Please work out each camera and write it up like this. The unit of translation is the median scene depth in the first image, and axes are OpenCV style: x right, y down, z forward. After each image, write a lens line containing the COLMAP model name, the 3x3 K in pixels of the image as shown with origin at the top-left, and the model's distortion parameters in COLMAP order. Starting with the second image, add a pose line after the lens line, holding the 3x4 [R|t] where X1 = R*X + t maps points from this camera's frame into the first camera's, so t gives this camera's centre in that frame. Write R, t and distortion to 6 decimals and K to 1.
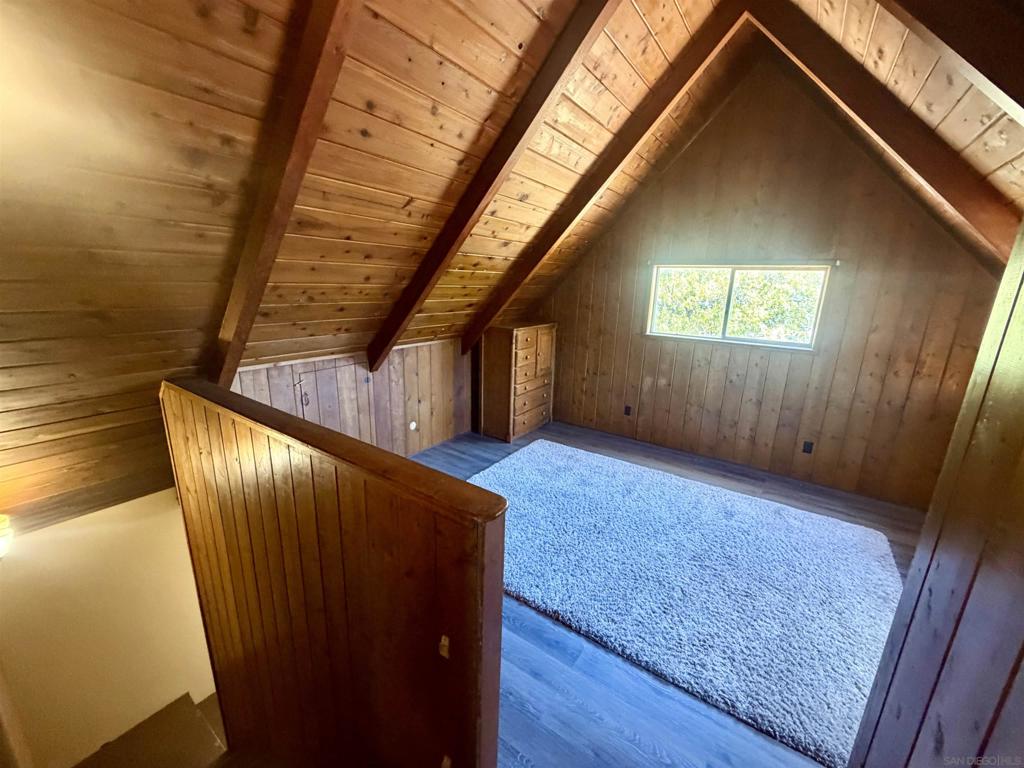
lens RADIAL K [[407.8, 0, 509.0], [0, 407.8, 383.6], [0, 0, 1]] dist [-0.003701, -0.000082]
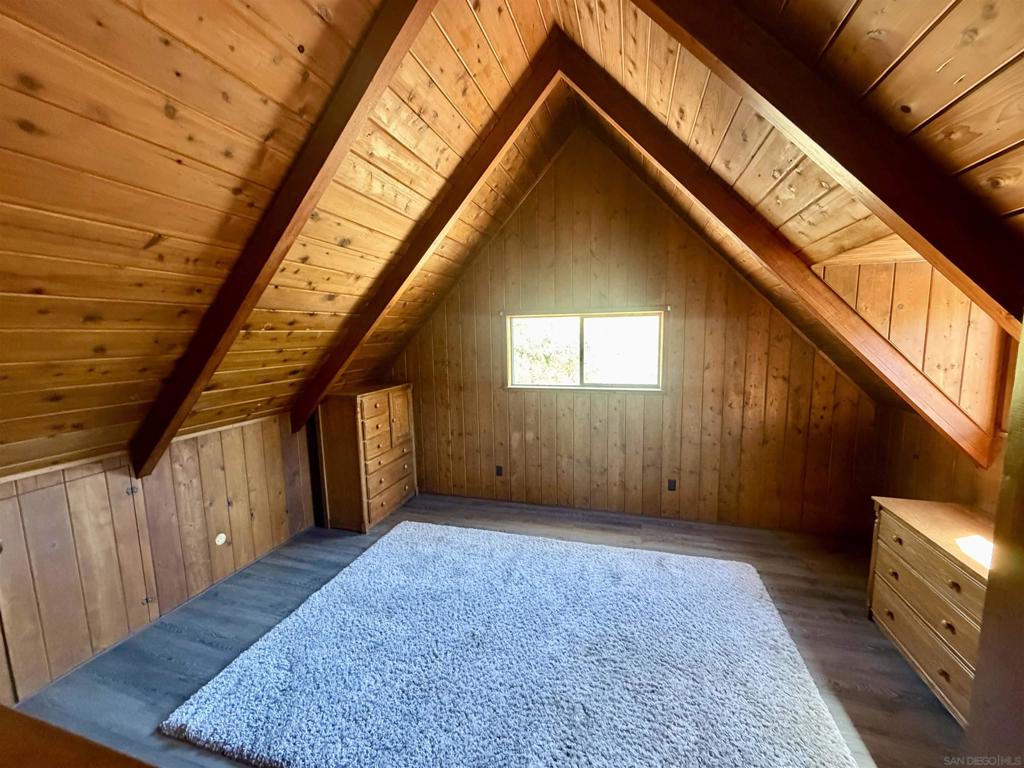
lens RADIAL K [[407.8, 0, 510.4], [0, 407.8, 380.9], [0, 0, 1]] dist [-0.003701, -0.000082]
pose [[0.946999, -0.082072, 0.310575, 0.072630], [0.121903, 0.986308, -0.111067, -0.044245], [-0.297207, 0.143040, 0.944038, 0.152994]]
